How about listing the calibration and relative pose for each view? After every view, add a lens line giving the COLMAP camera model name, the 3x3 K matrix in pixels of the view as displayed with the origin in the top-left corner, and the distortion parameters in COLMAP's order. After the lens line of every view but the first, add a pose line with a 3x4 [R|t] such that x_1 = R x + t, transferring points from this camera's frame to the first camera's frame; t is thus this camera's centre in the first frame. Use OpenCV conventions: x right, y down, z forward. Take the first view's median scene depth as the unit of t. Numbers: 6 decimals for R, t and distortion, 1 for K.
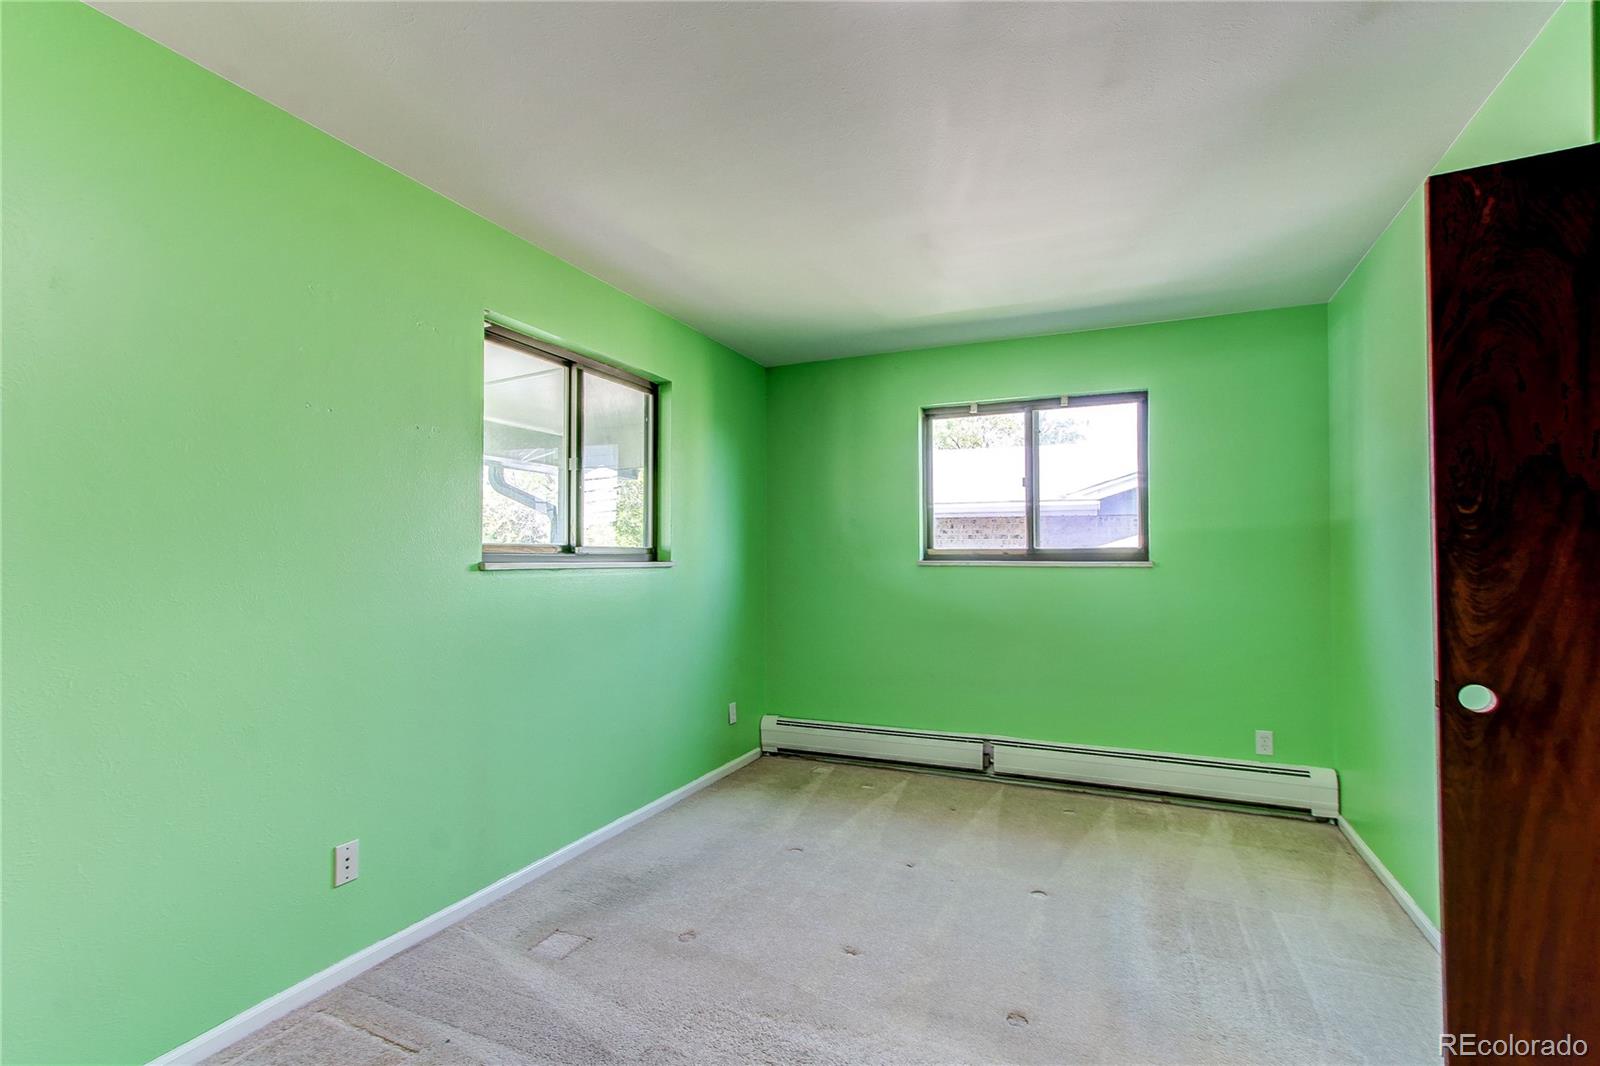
lens RADIAL K [[762.4, 0, 792.7], [0, 762.4, 529.4], [0, 0, 1]] dist [0.000195, 0.002026]
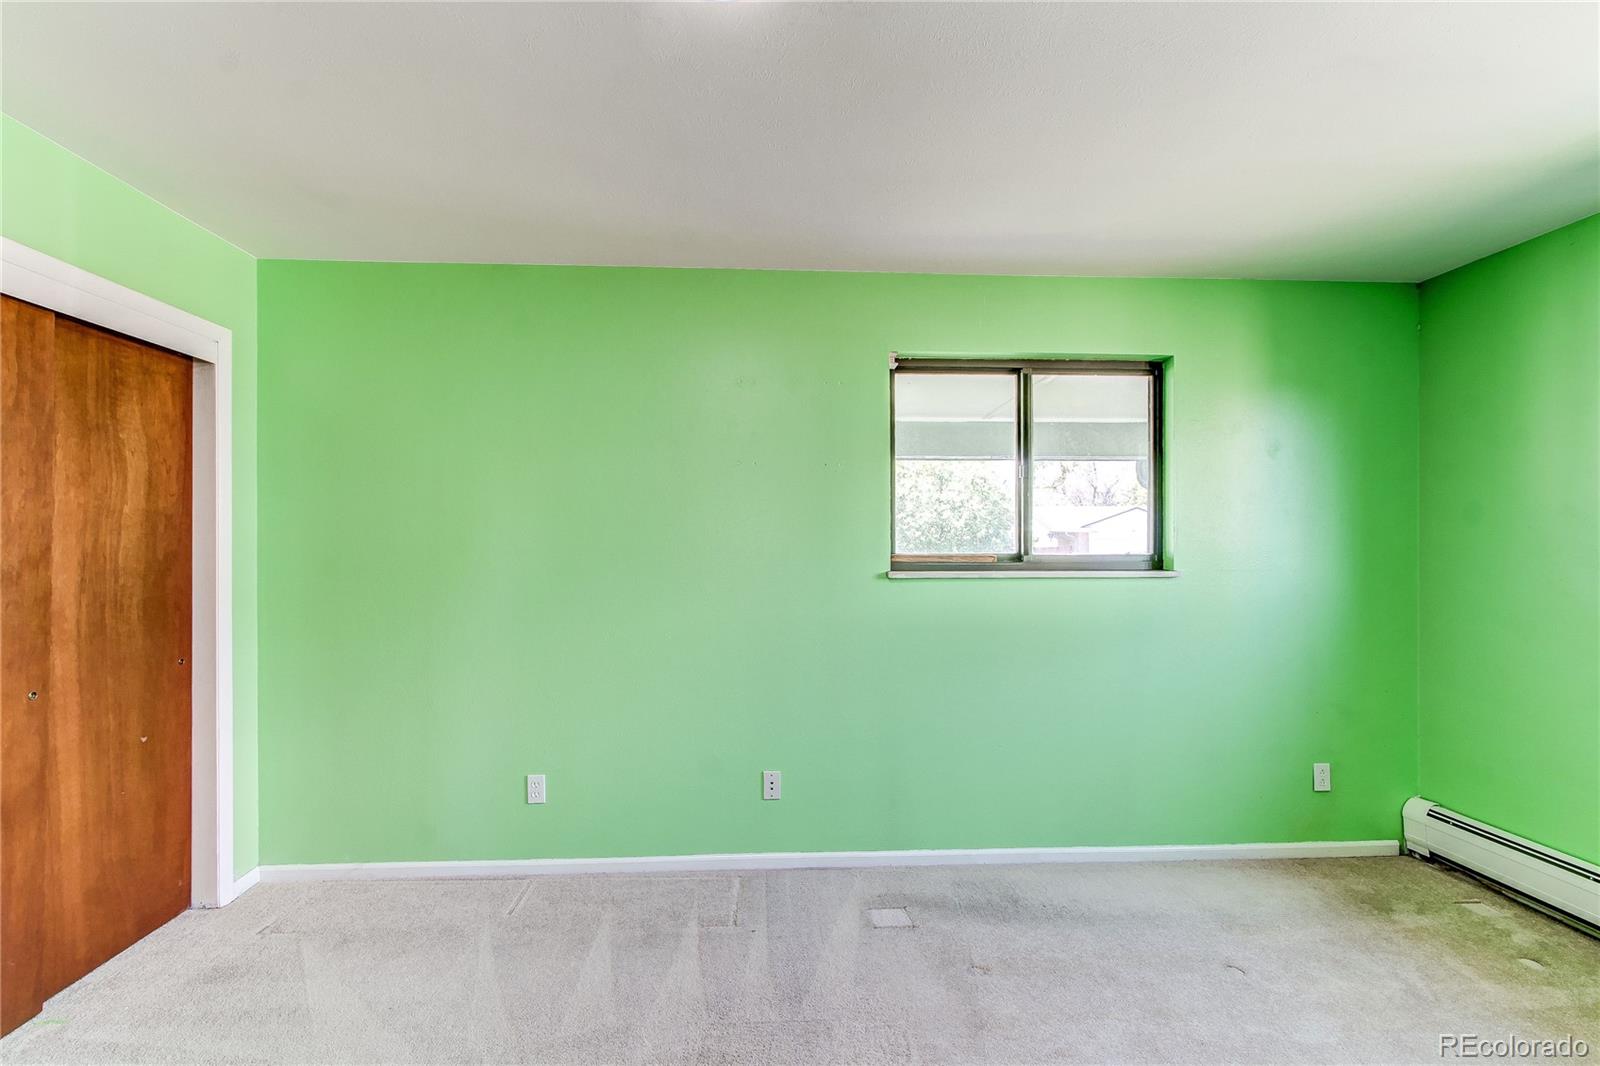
lens RADIAL K [[762.4, 0, 791.1], [0, 762.4, 540.9], [0, 0, 1]] dist [0.000195, 0.002026]
pose [[0.442837, -0.005970, -0.896582, 0.405004], [0.032962, 0.999410, 0.009626, -0.013312], [0.895996, -0.033816, 0.442772, 0.253335]]
